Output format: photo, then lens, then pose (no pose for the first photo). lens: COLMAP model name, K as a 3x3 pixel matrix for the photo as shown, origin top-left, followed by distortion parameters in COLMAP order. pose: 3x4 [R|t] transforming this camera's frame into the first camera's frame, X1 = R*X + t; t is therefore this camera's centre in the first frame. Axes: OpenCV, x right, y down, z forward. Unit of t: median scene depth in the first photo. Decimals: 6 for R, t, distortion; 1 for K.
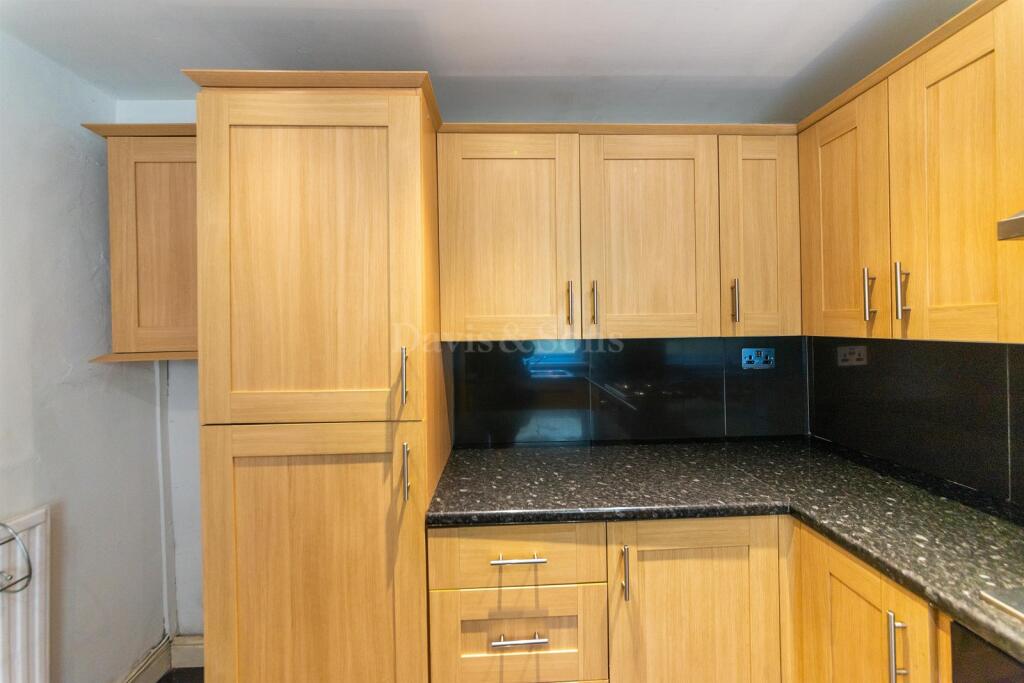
lens RADIAL K [[359.2, 0, 515.2], [0, 359.2, 329.0], [0, 0, 1]] dist [-0.006566, -0.000270]
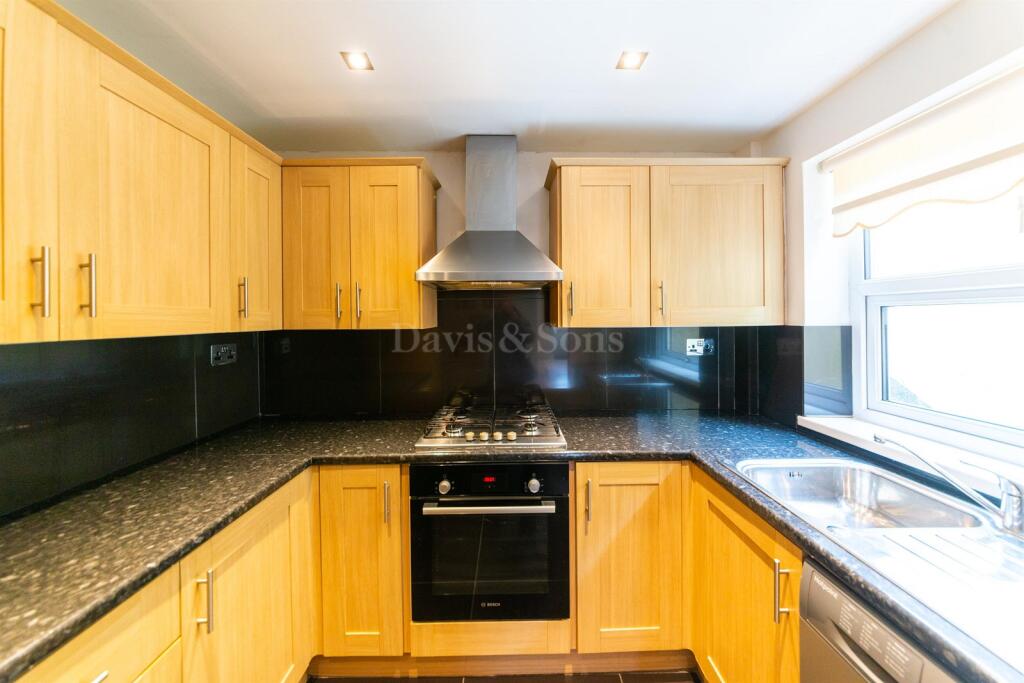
lens RADIAL K [[362.9, 0, 513.1], [0, 362.9, 319.9], [0, 0, 1]] dist [-0.003931, 0.000126]
pose [[0.028497, 0.011000, 0.999533, -0.543622], [0.015698, 0.999811, -0.011451, 0.015085], [-0.999471, 0.016017, 0.028319, 0.216704]]
